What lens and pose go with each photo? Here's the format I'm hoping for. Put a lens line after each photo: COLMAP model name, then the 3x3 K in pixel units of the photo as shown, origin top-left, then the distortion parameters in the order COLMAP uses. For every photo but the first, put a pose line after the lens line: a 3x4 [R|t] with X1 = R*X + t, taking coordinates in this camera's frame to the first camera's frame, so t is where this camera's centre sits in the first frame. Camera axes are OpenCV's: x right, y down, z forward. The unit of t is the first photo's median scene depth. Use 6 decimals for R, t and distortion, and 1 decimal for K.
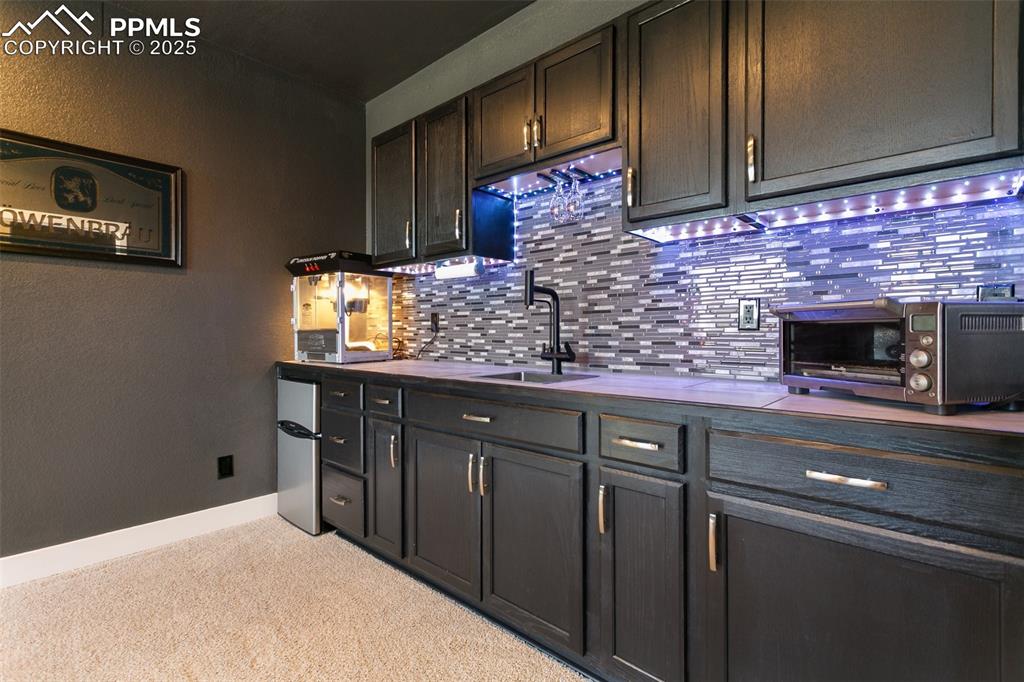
lens RADIAL K [[482.5, 0, 502.6], [0, 482.5, 332.7], [0, 0, 1]] dist [0.001542, 0.000094]
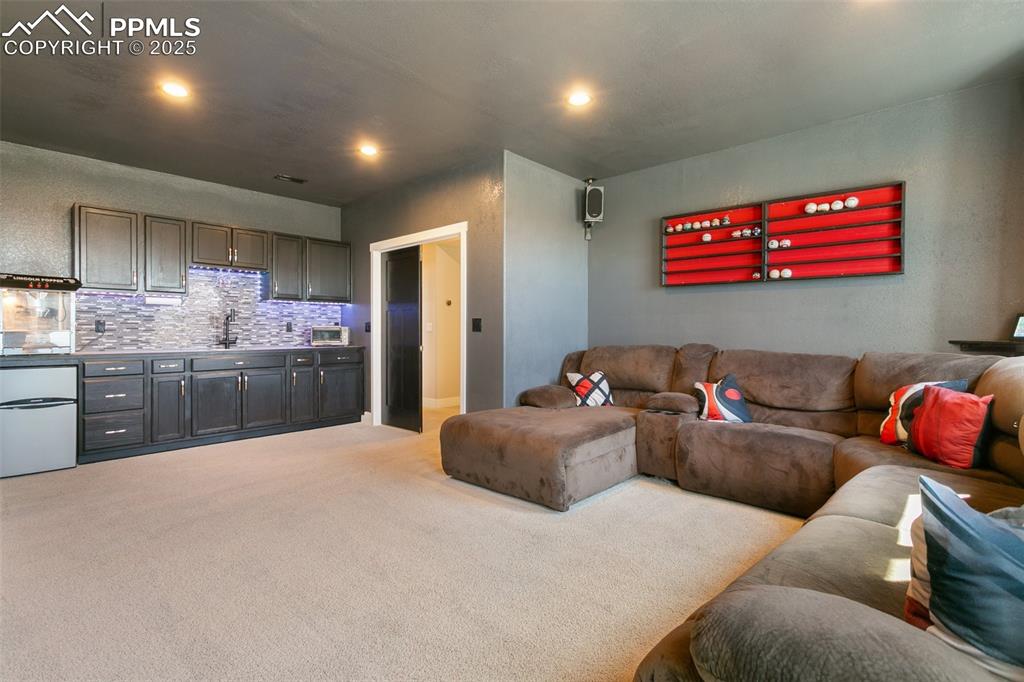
lens RADIAL K [[482.5, 0, 502.6], [0, 482.5, 332.7], [0, 0, 1]] dist [0.001542, 0.000094]
pose [[-0.002706, -0.003284, 0.999991, -1.866473], [0.000923, 0.999994, 0.003286, -0.004950], [-0.999996, 0.000932, -0.002702, -0.327254]]
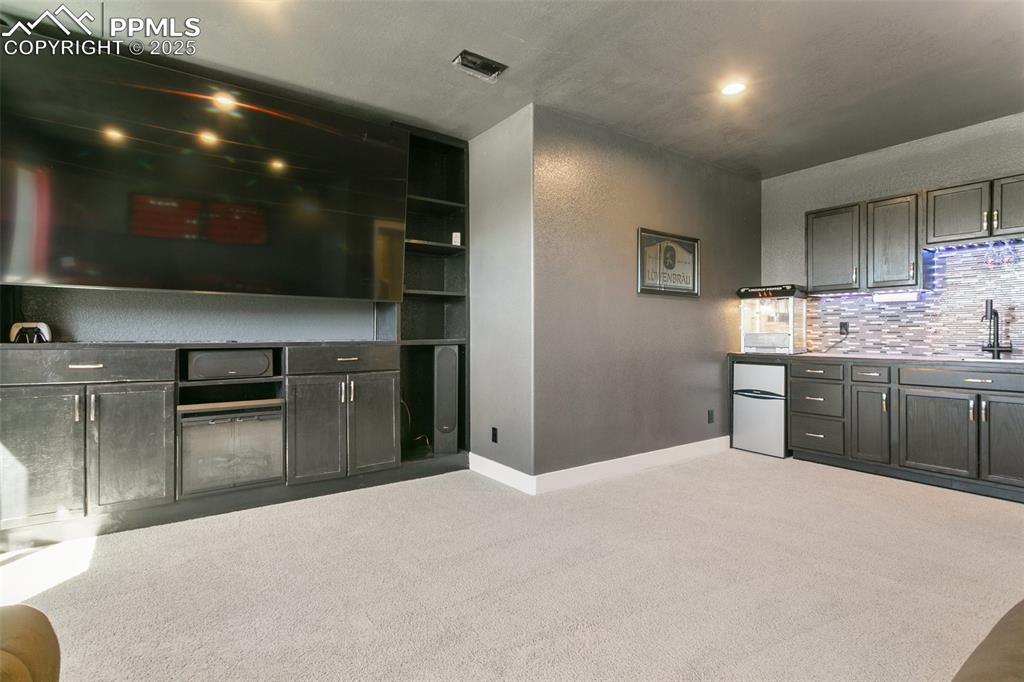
lens RADIAL K [[482.5, 0, 502.6], [0, 482.5, 332.7], [0, 0, 1]] dist [0.001542, 0.000094]
pose [[0.975205, -0.000545, -0.221302, -0.937556], [-0.000590, 0.999987, -0.005061, 0.000977], [0.221302, 0.005066, 0.975192, -0.803697]]
